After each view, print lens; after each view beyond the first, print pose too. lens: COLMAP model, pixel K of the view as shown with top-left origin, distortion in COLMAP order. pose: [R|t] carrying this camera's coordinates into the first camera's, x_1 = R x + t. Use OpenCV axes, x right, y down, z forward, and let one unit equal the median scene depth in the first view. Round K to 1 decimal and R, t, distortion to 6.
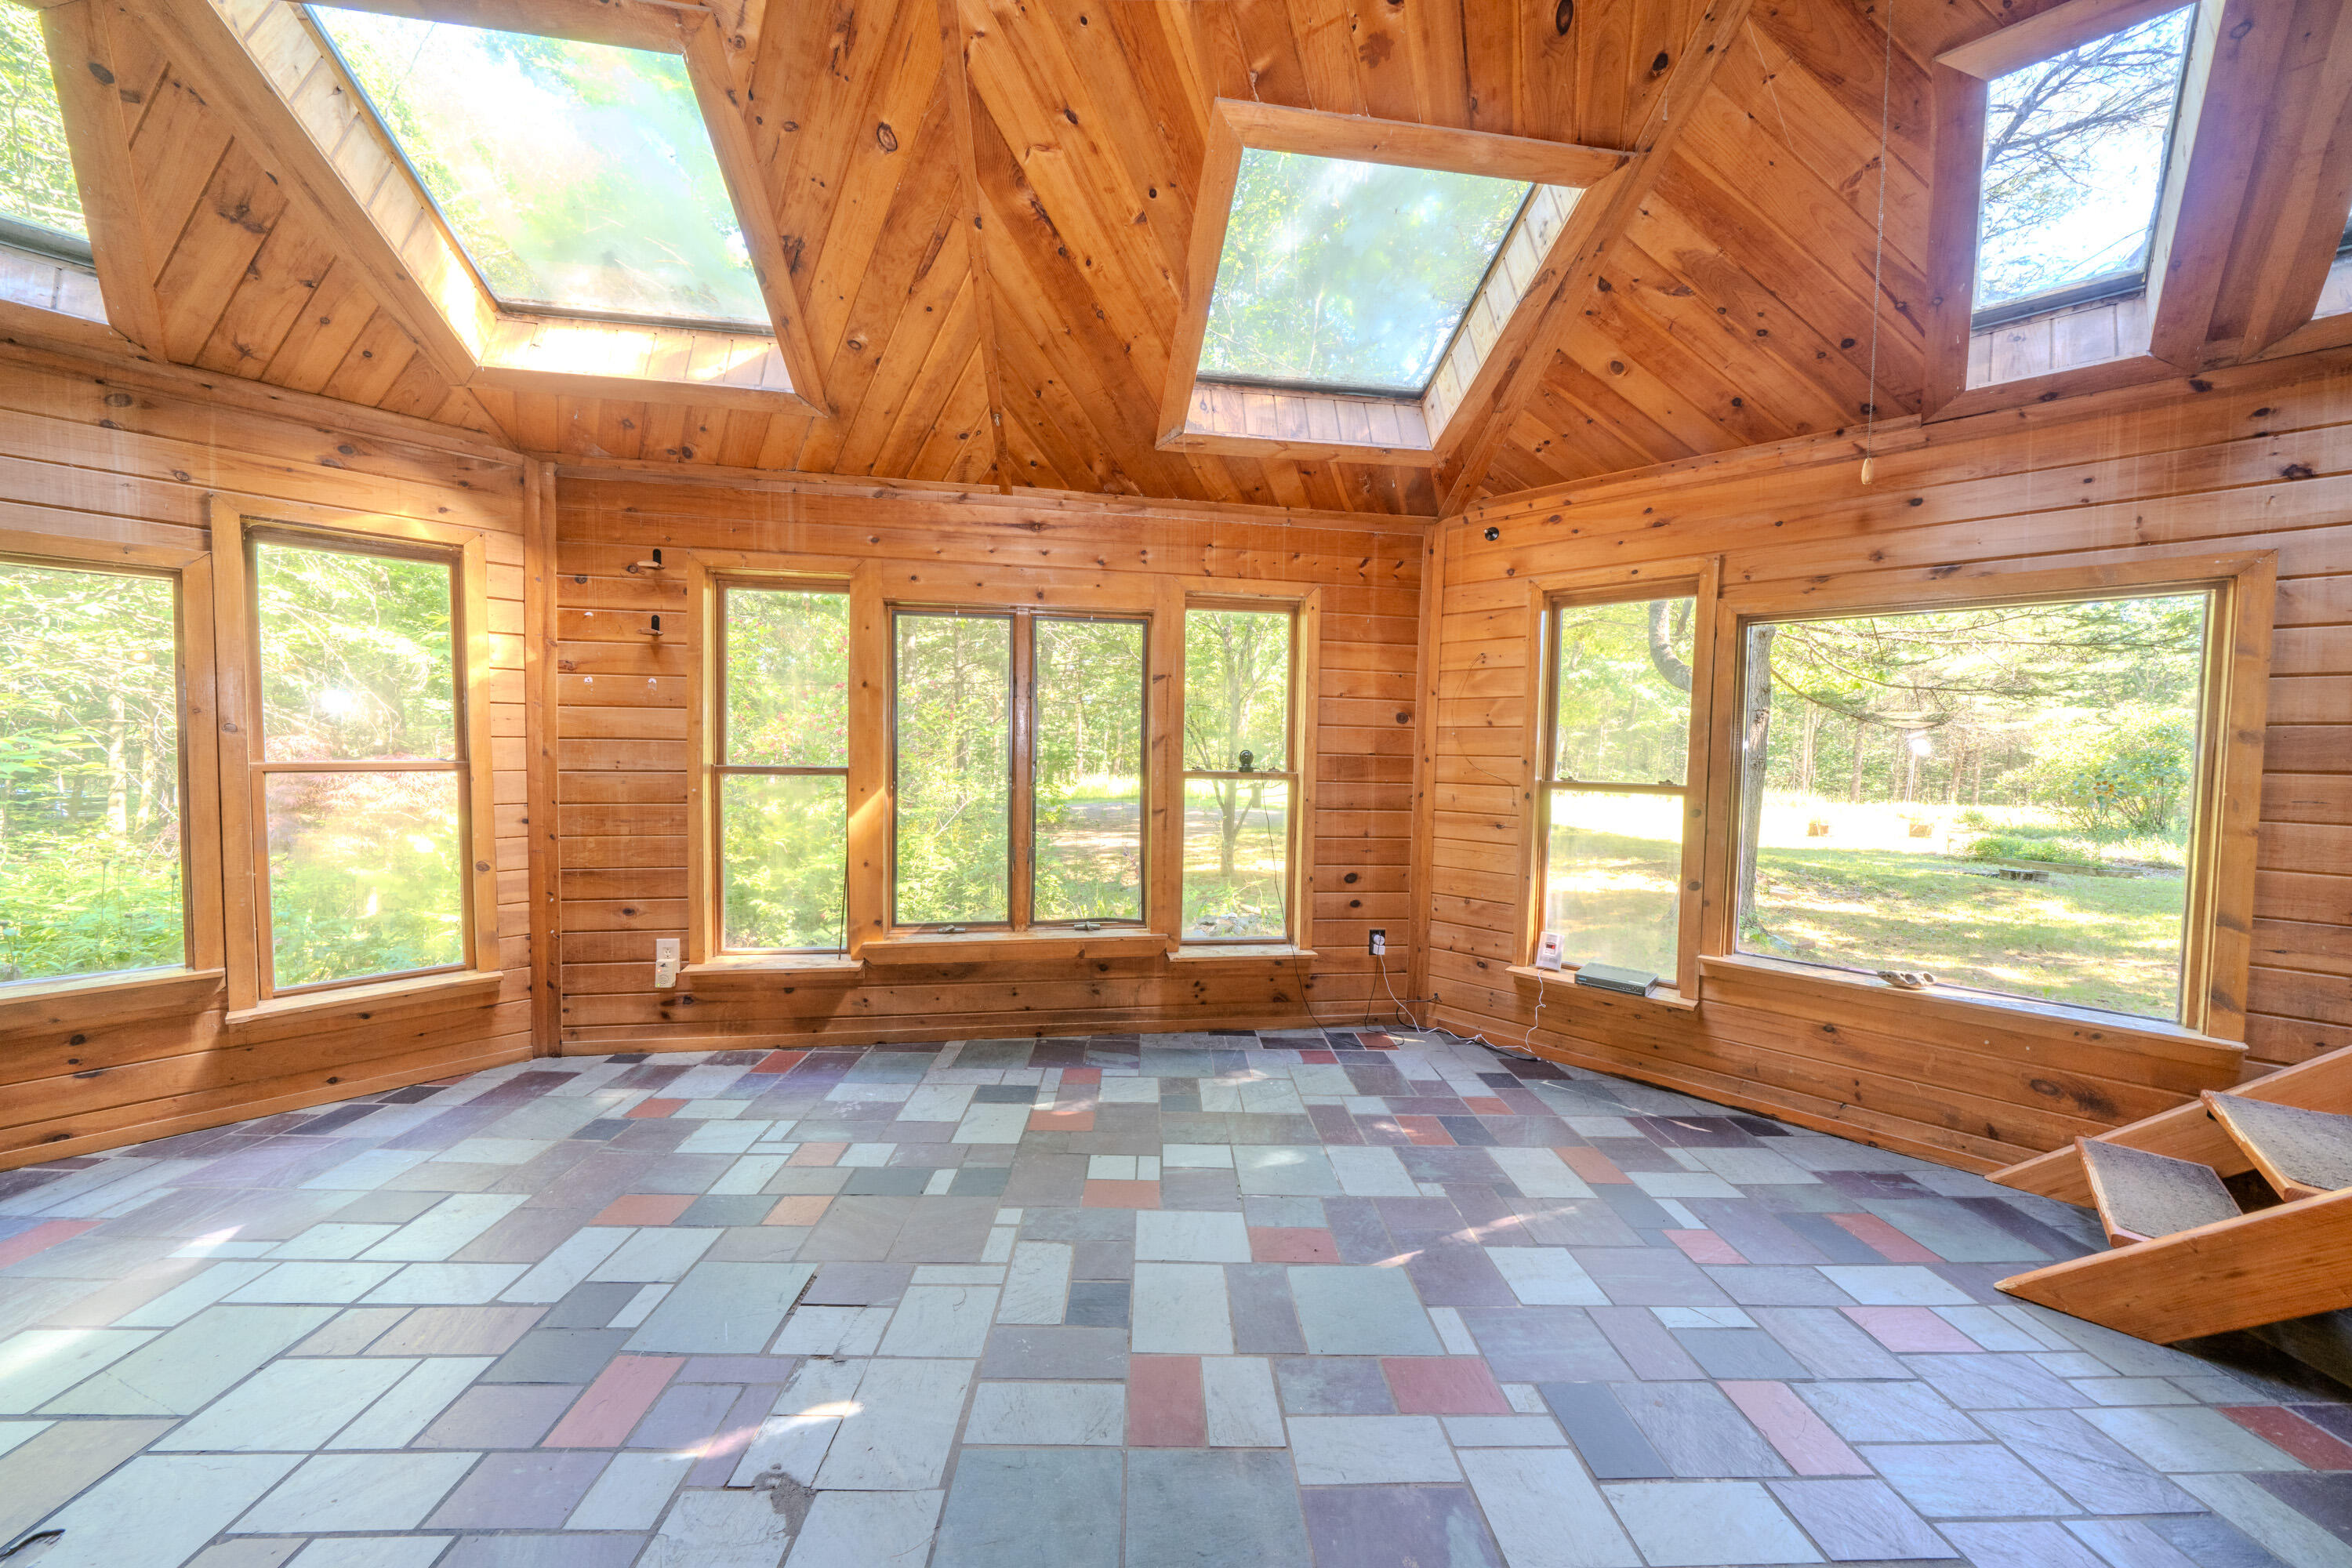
lens RADIAL K [[802.1, 0, 1166.7], [0, 802.1, 780.3], [0, 0, 1]] dist [-0.005883, 0.000356]
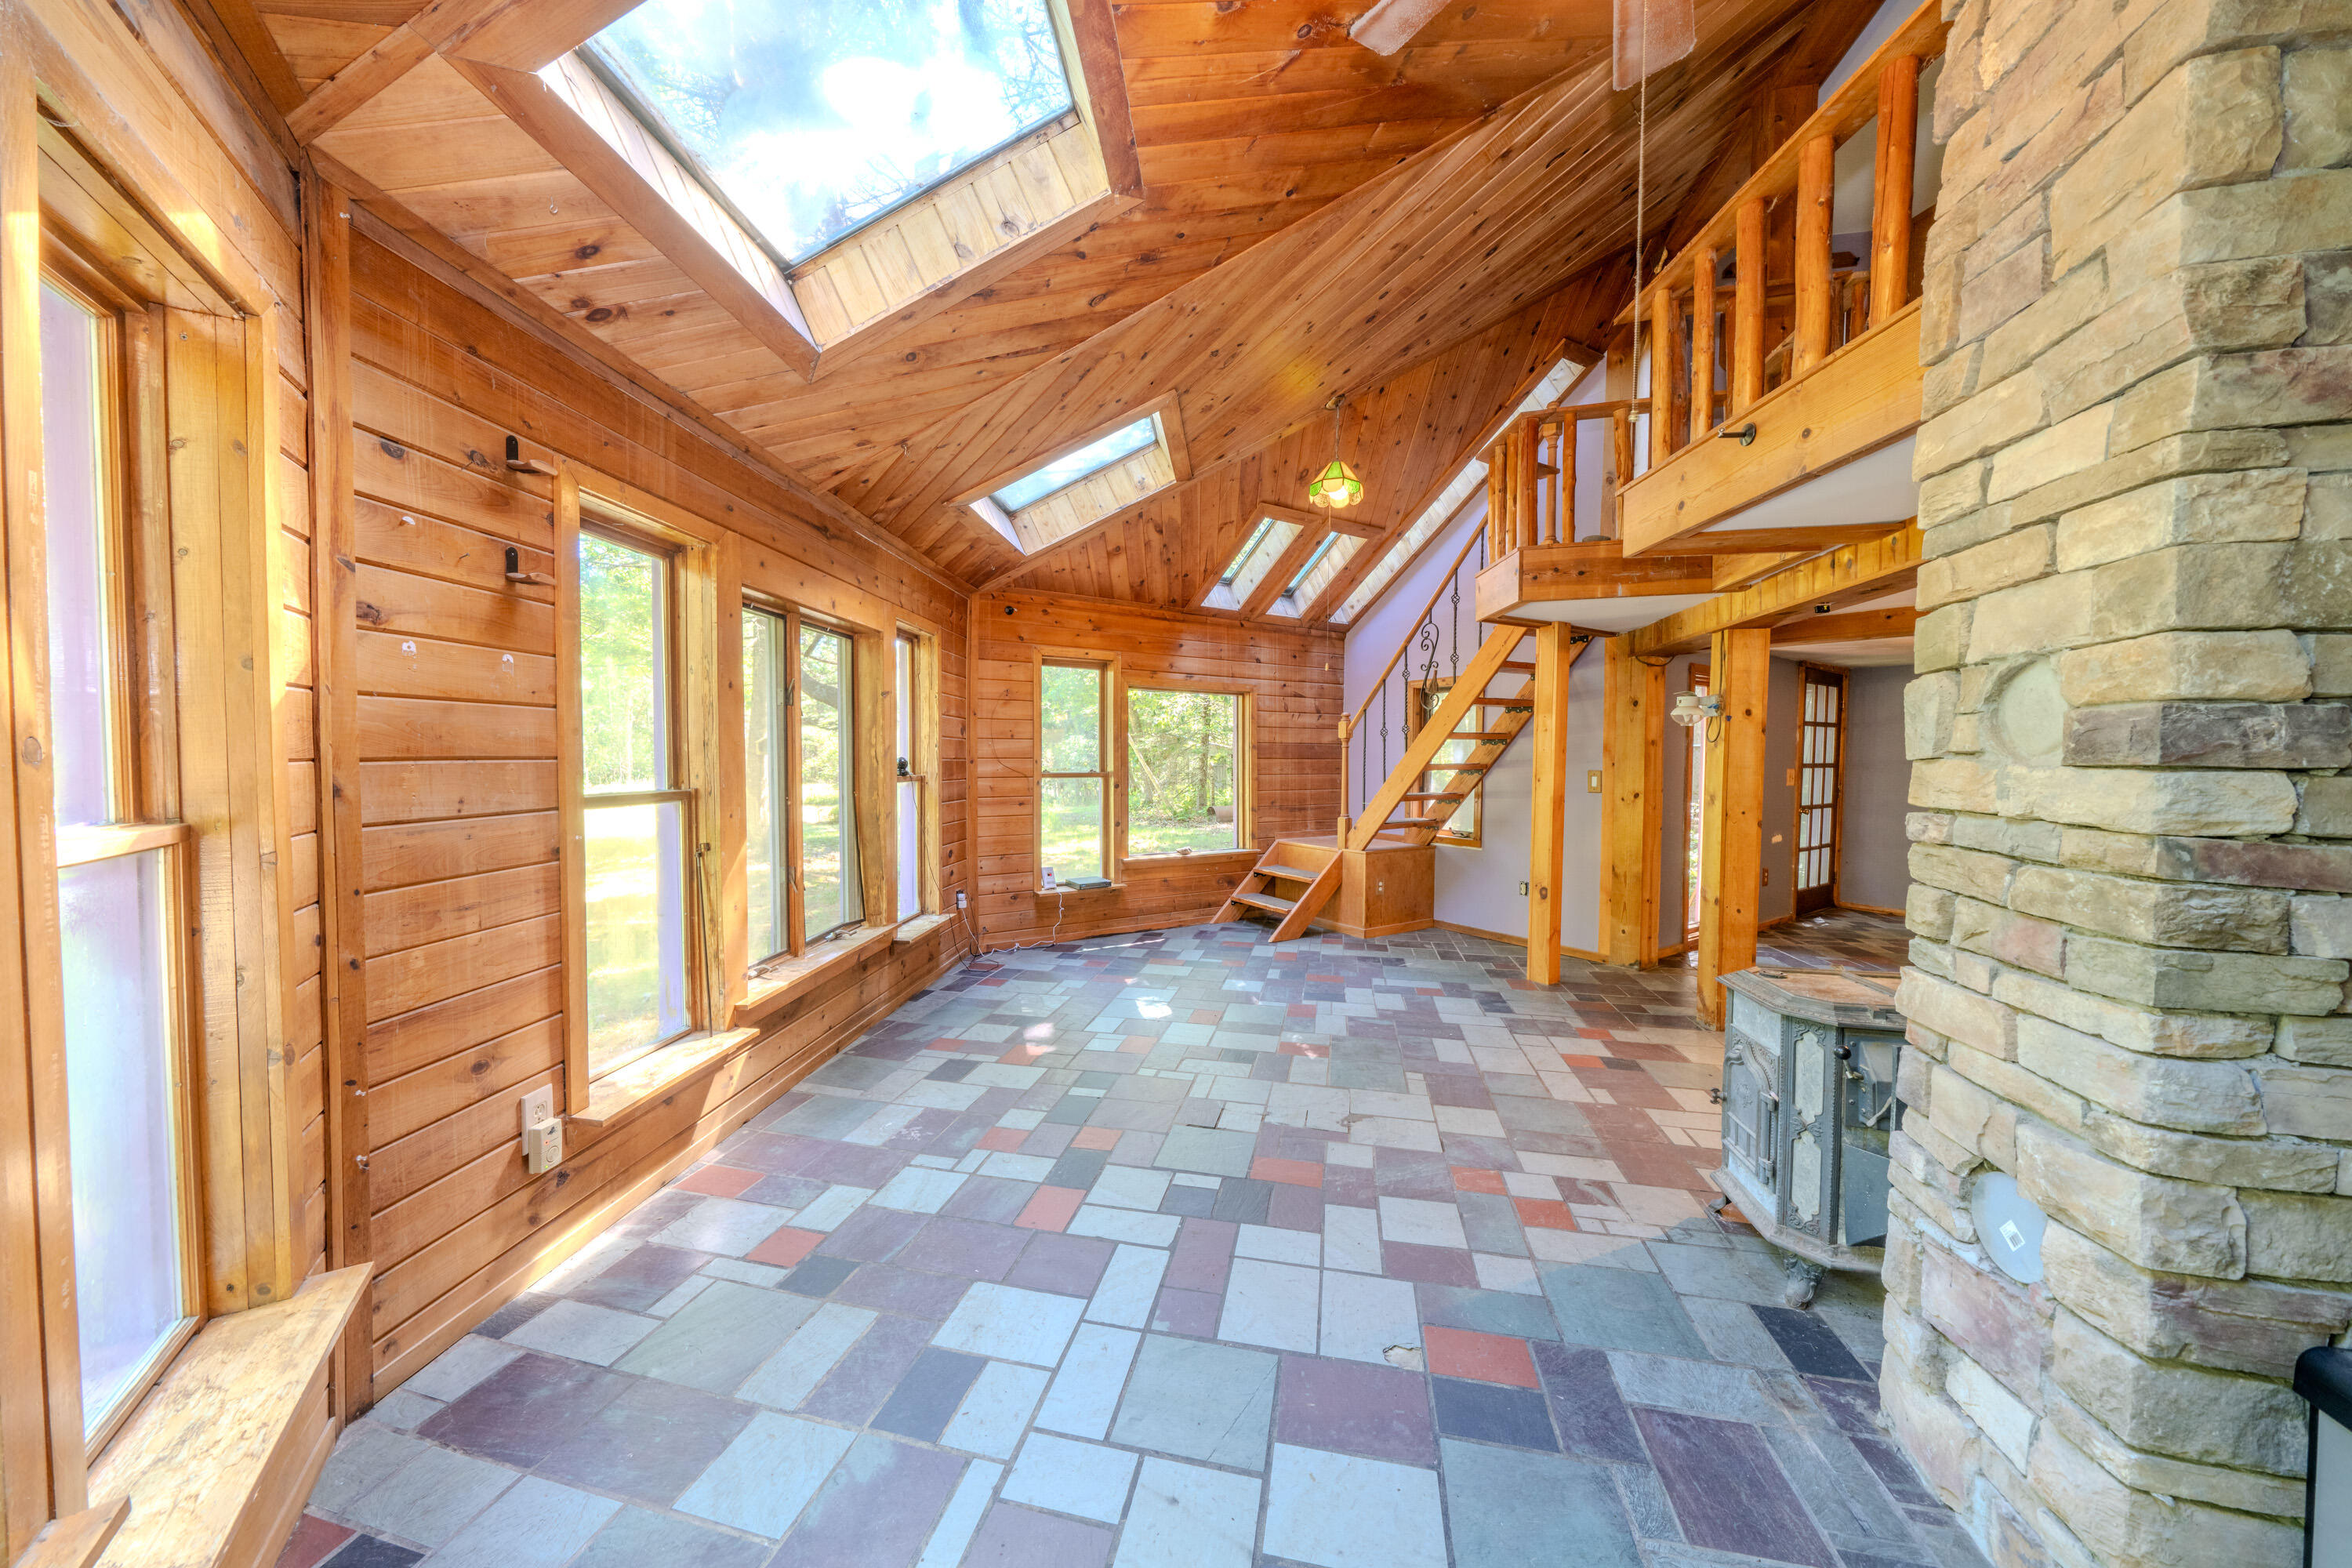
lens RADIAL K [[802.1, 0, 1166.7], [0, 802.1, 780.3], [0, 0, 1]] dist [-0.005883, 0.000356]
pose [[0.241352, -0.046435, 0.969326, -1.198076], [0.038067, 0.998539, 0.038356, -0.043316], [-0.969691, 0.027642, 0.242767, 0.430383]]
